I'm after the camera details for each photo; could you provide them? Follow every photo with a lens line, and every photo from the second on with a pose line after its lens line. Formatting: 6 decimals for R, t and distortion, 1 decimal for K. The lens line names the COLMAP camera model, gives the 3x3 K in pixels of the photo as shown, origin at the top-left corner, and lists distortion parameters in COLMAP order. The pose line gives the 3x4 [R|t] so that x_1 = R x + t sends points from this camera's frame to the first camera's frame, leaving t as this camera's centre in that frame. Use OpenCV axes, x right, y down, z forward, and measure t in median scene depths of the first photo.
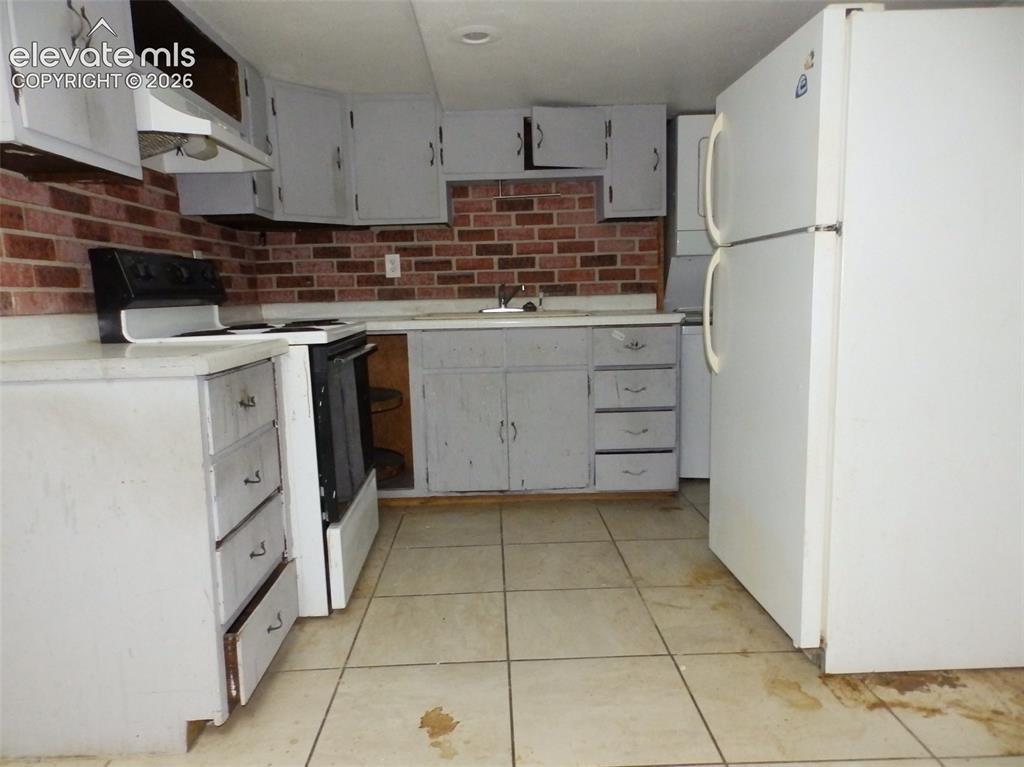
lens RADIAL K [[699.0, 0, 510.9], [0, 699.0, 387.5], [0, 0, 1]] dist [0.024859, -0.002809]
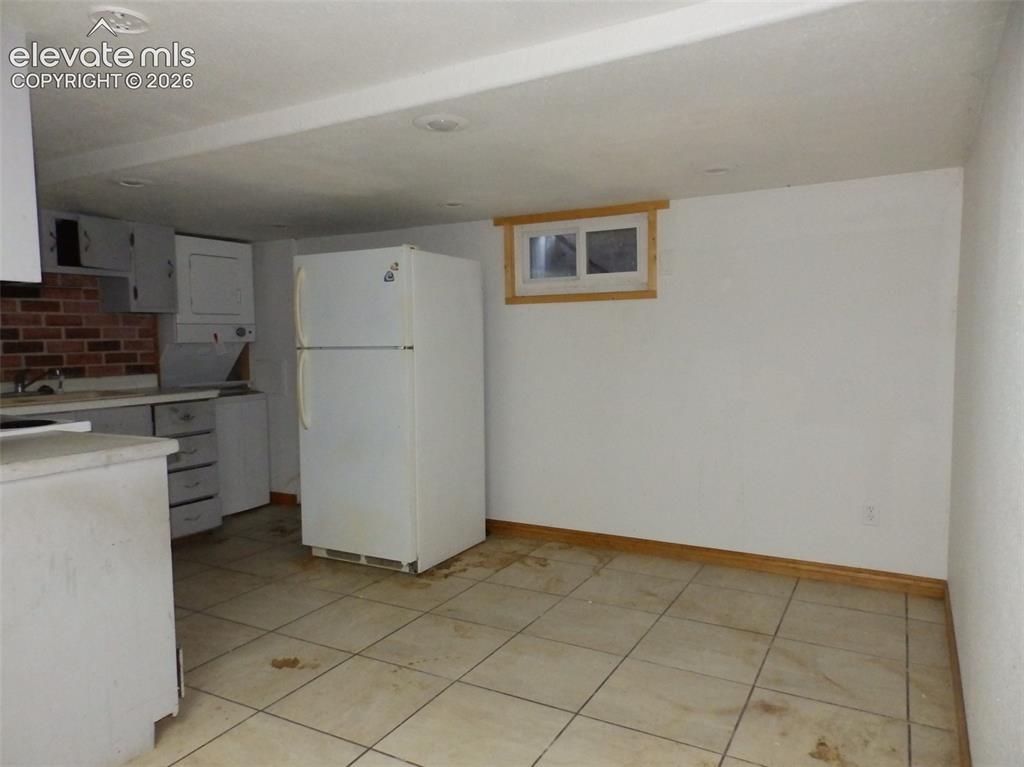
lens RADIAL K [[699.0, 0, 511.3], [0, 699.0, 381.7], [0, 0, 1]] dist [0.024859, -0.002809]
pose [[0.511179, -0.035507, 0.858741, -0.518349], [0.117045, 0.992714, -0.028626, -0.015754], [-0.851467, 0.115145, 0.511610, -0.127445]]
